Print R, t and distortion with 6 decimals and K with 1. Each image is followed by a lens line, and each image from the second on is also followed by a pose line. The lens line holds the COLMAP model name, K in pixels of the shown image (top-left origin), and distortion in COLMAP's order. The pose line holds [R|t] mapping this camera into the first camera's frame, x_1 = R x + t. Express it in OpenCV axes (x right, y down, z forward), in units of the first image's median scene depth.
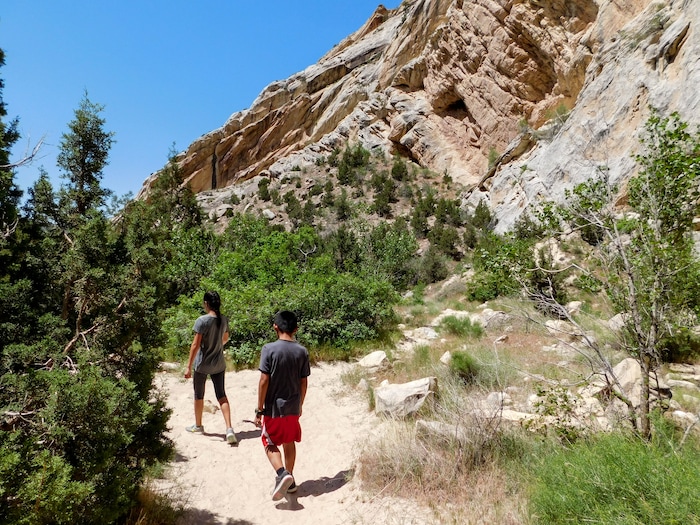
lens RADIAL K [[473.6, 0, 351.0], [0, 473.6, 258.4], [0, 0, 1]] dist [-0.051798, 0.039713]
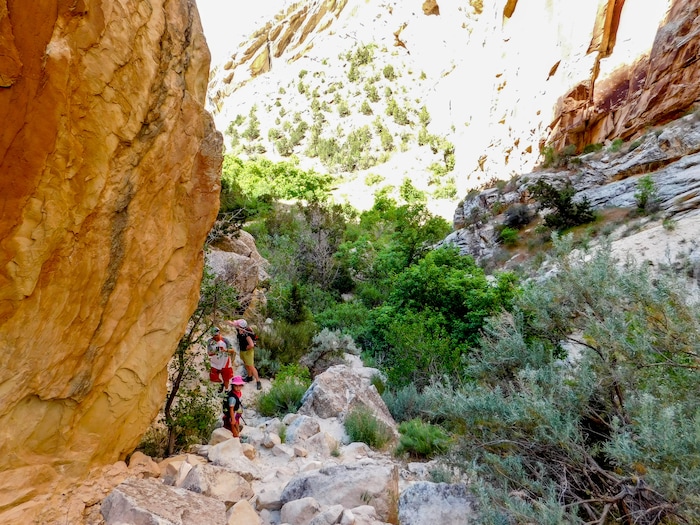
lens RADIAL K [[473.6, 0, 348.9], [0, 473.6, 262.7], [0, 0, 1]] dist [-0.051798, 0.039713]
pose [[0.983965, 0.017676, -0.177482, 0.195674], [0.048164, 0.931776, 0.359823, -0.128616], [0.171734, -0.362602, 0.915984, -0.418075]]
